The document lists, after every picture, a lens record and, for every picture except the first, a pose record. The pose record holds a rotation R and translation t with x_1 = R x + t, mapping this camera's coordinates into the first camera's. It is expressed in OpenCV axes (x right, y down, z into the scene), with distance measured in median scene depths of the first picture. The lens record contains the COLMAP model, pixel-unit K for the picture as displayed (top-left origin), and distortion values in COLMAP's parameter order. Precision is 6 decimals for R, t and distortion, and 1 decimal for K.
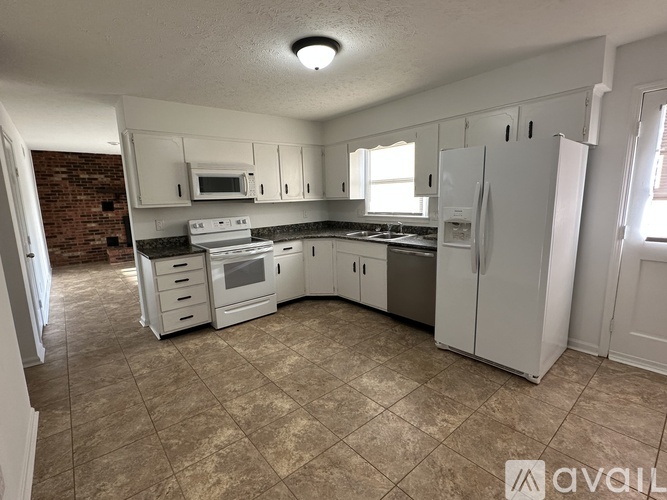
lens RADIAL K [[322.3, 0, 333.5], [0, 322.3, 250.0], [0, 0, 1]] dist [-0.000403, 0.000423]
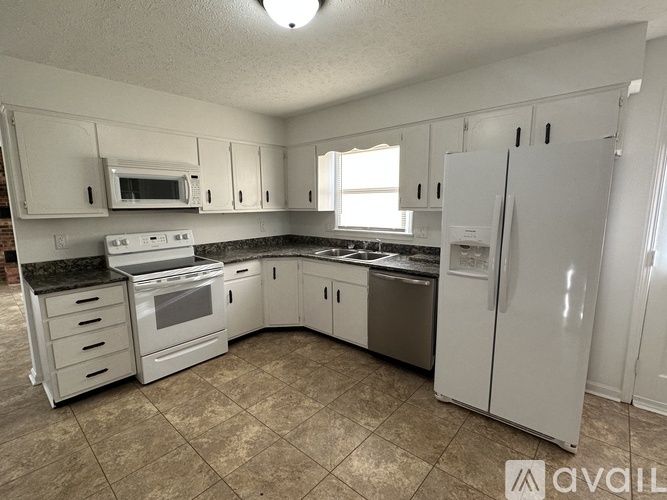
lens RADIAL K [[322.3, 0, 333.5], [0, 322.3, 250.0], [0, 0, 1]] dist [-0.000403, 0.000423]
pose [[0.988928, 0.000684, 0.148394, -0.043041], [0.003160, 0.999666, -0.025668, -0.041187], [-0.148362, 0.025852, 0.988595, 0.203518]]
